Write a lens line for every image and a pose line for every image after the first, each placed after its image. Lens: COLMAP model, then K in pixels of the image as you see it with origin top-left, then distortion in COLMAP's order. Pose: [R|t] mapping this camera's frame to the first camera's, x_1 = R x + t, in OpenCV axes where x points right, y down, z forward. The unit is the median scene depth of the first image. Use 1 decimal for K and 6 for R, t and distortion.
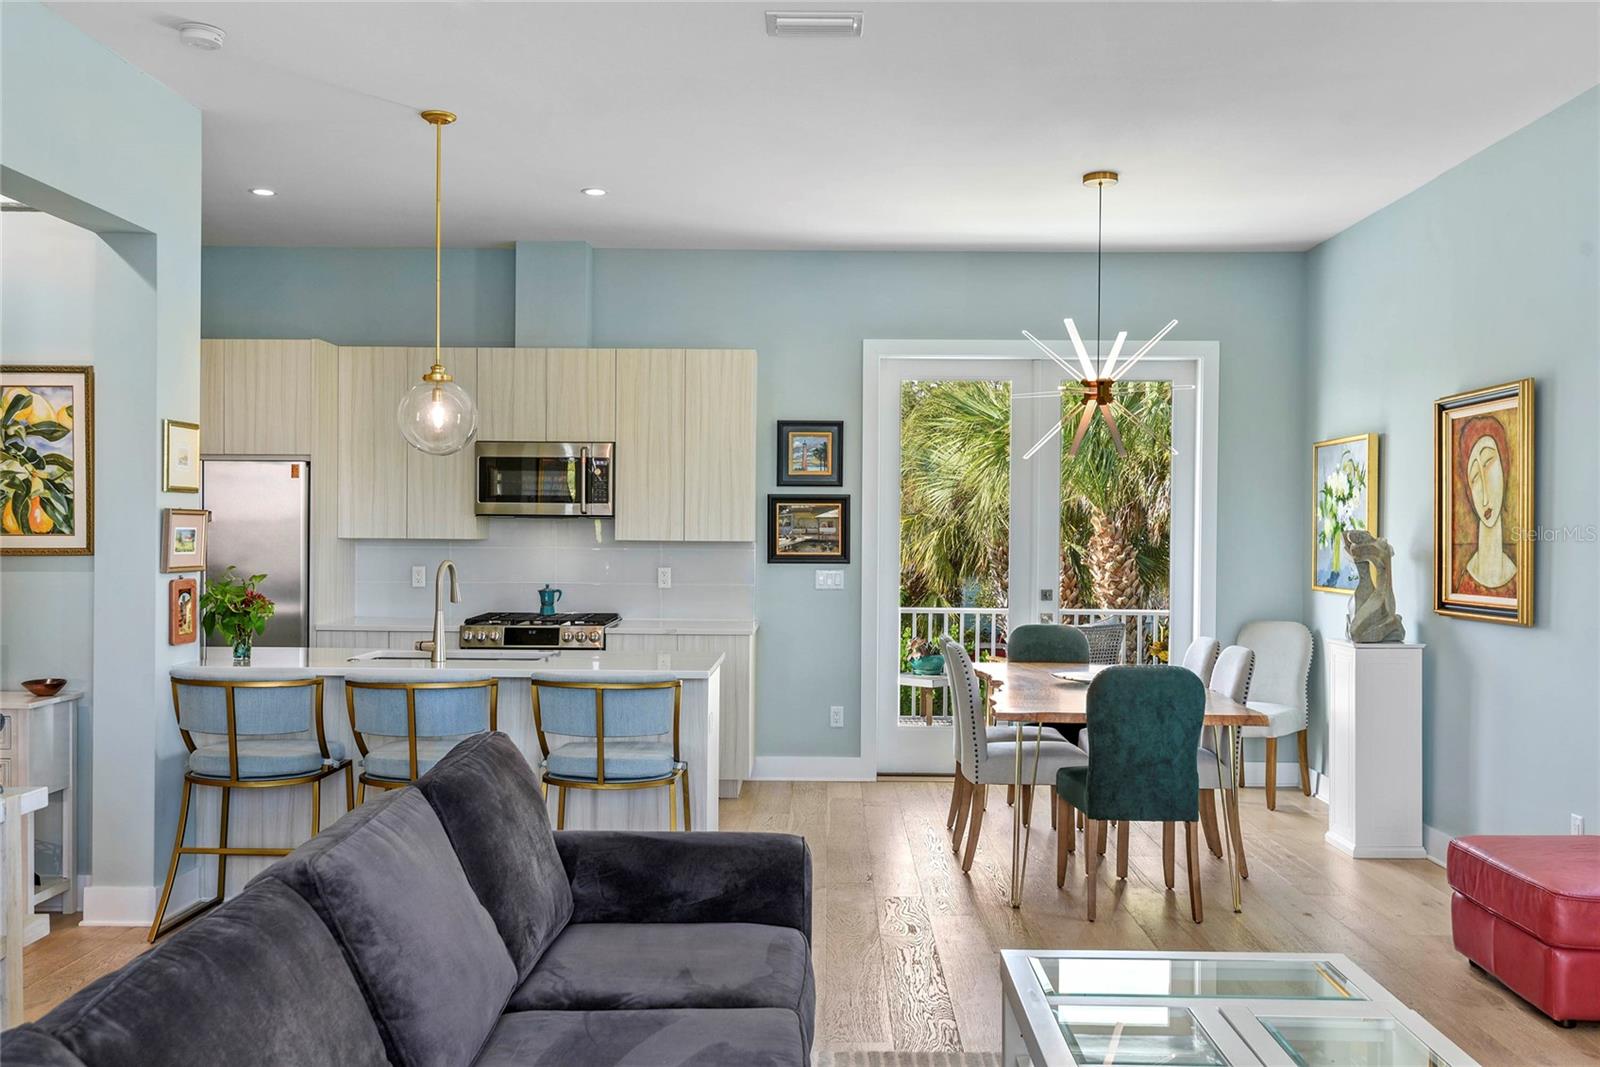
lens RADIAL K [[1450.0, 0, 803.2], [0, 1450.0, 536.2], [0, 0, 1]] dist [0.041433, 0.022475]
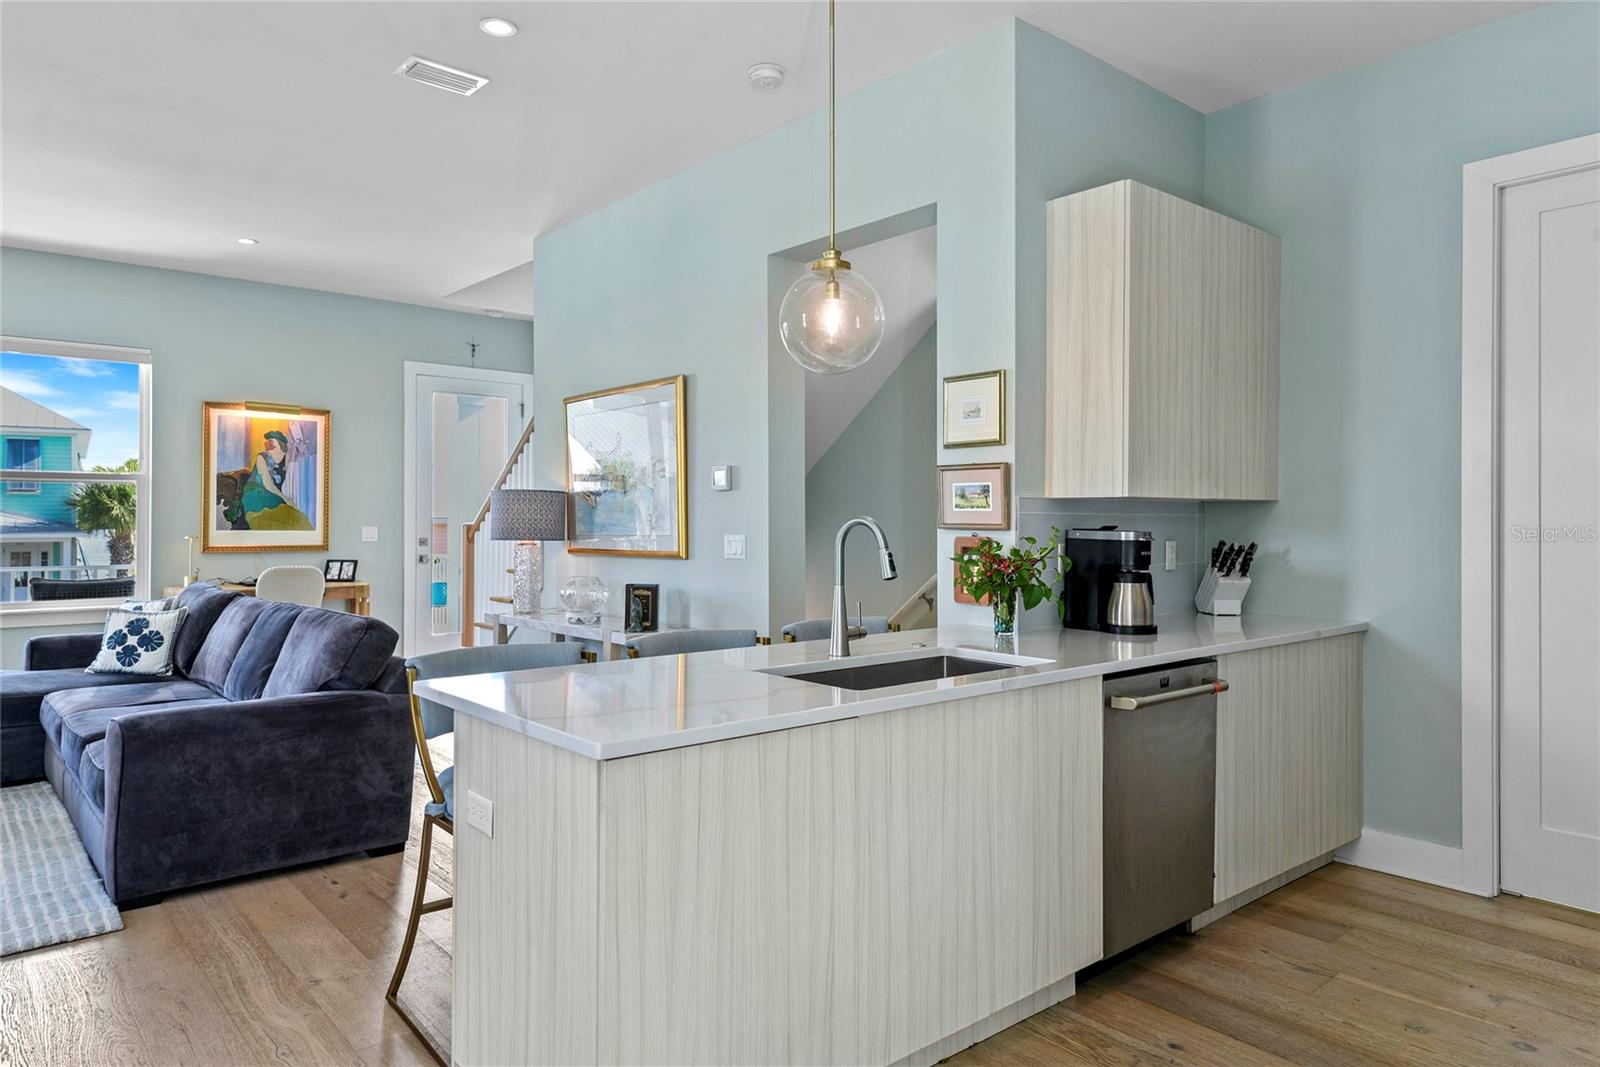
lens RADIAL K [[1054.1, 0, 820.7], [0, 1054.1, 514.7], [0, 0, 1]] dist [0.048332, -0.023168]
pose [[-0.749335, -0.012241, -0.662079, 0.077767], [-0.010618, 0.999923, -0.006470, 0.014161], [0.662107, 0.002182, -0.749407, 0.994373]]
